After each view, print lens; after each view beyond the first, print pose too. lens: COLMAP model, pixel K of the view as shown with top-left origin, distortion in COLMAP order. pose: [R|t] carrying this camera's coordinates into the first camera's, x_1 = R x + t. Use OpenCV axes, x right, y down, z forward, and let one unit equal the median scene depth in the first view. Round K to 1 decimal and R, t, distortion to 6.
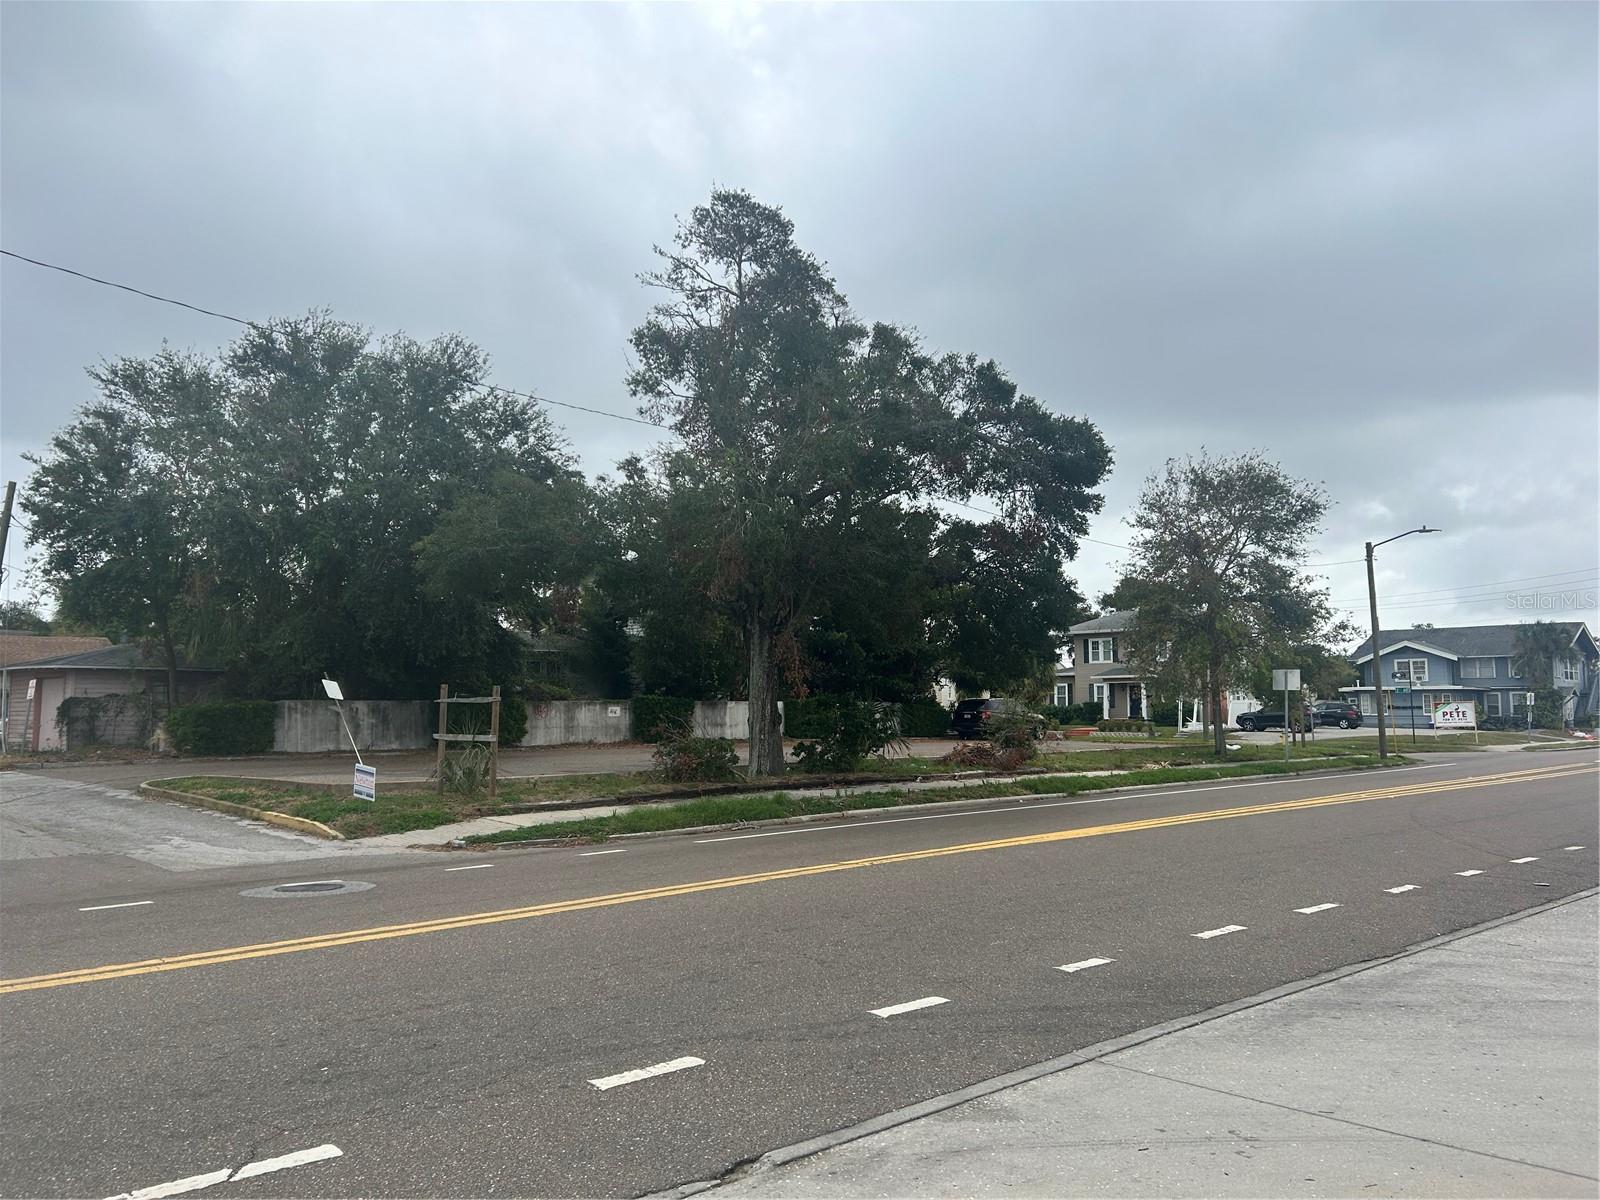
lens RADIAL K [[1195.4, 0, 808.5], [0, 1195.4, 610.2], [0, 0, 1]] dist [0.080247, -0.098579]
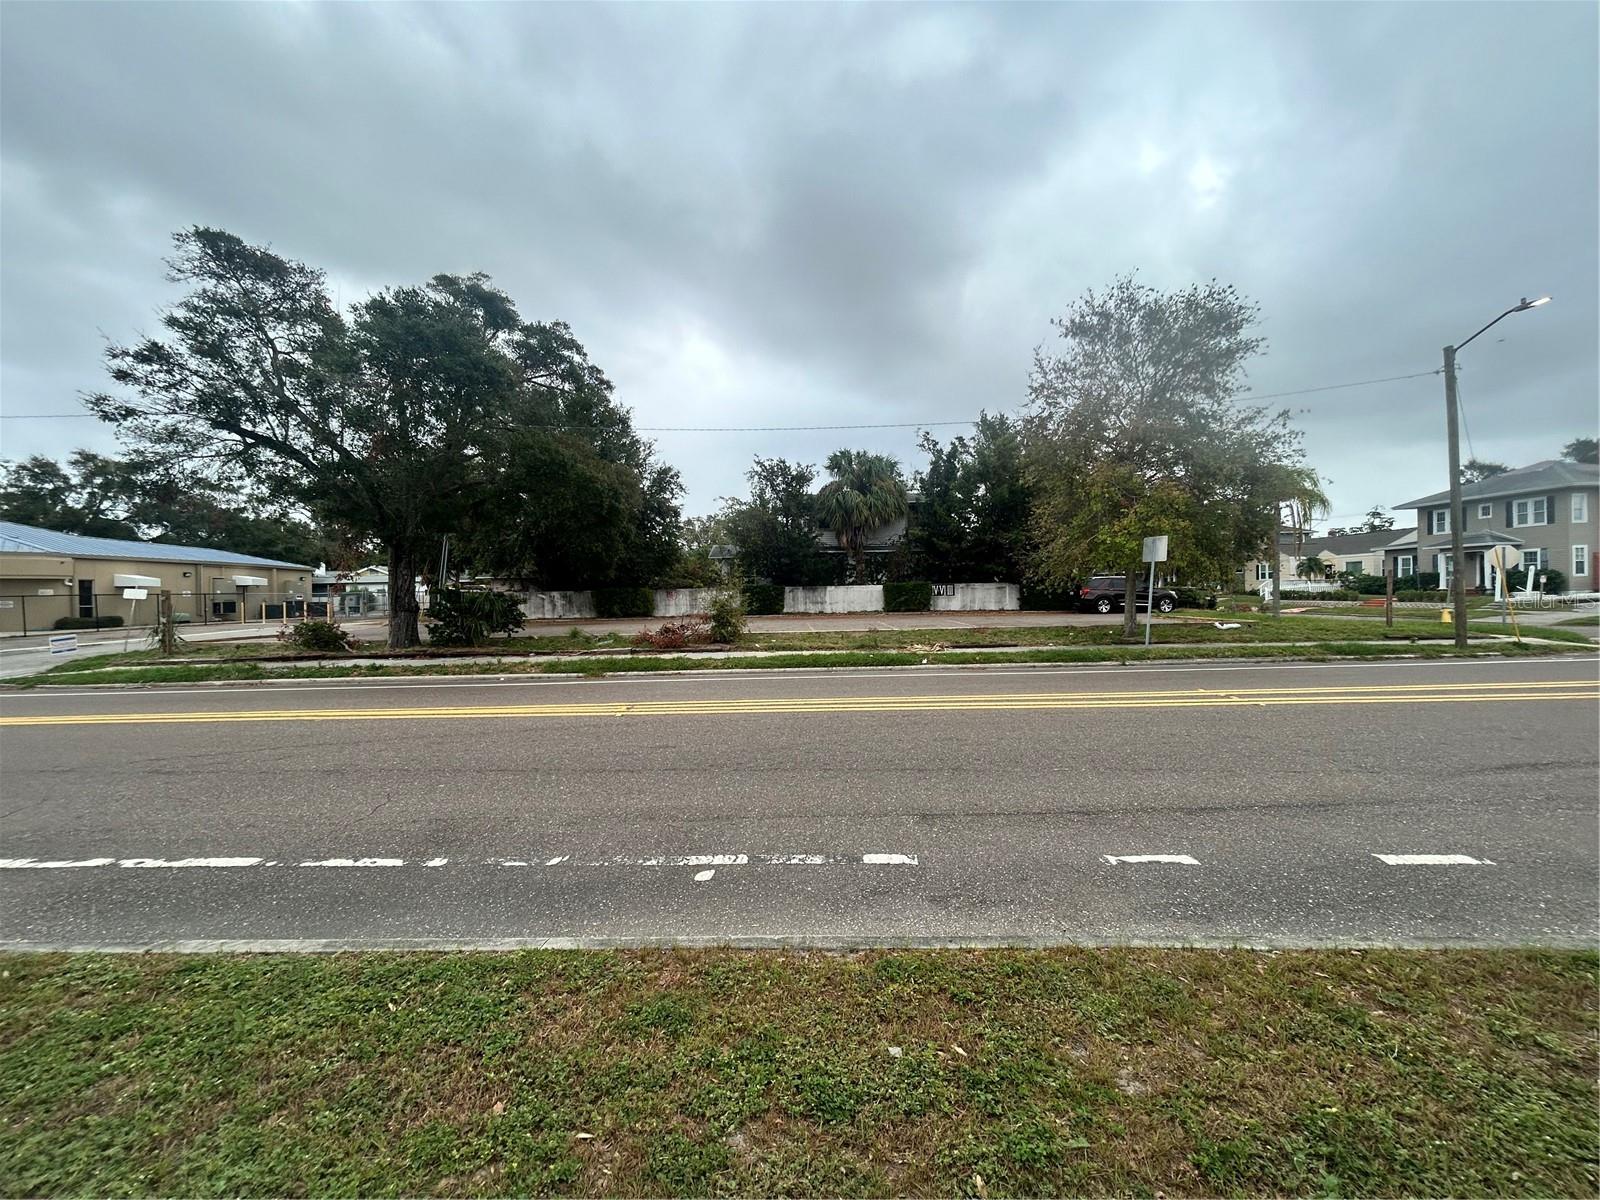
lens RADIAL K [[638.3, 0, 802.2], [0, 638.3, 608.5], [0, 0, 1]] dist [-0.002255, -0.000125]
pose [[0.707322, 0.005107, -0.706873, 0.503894], [0.077324, 0.993414, 0.084550, 0.040575], [0.702649, -0.114462, 0.702269, 0.493826]]
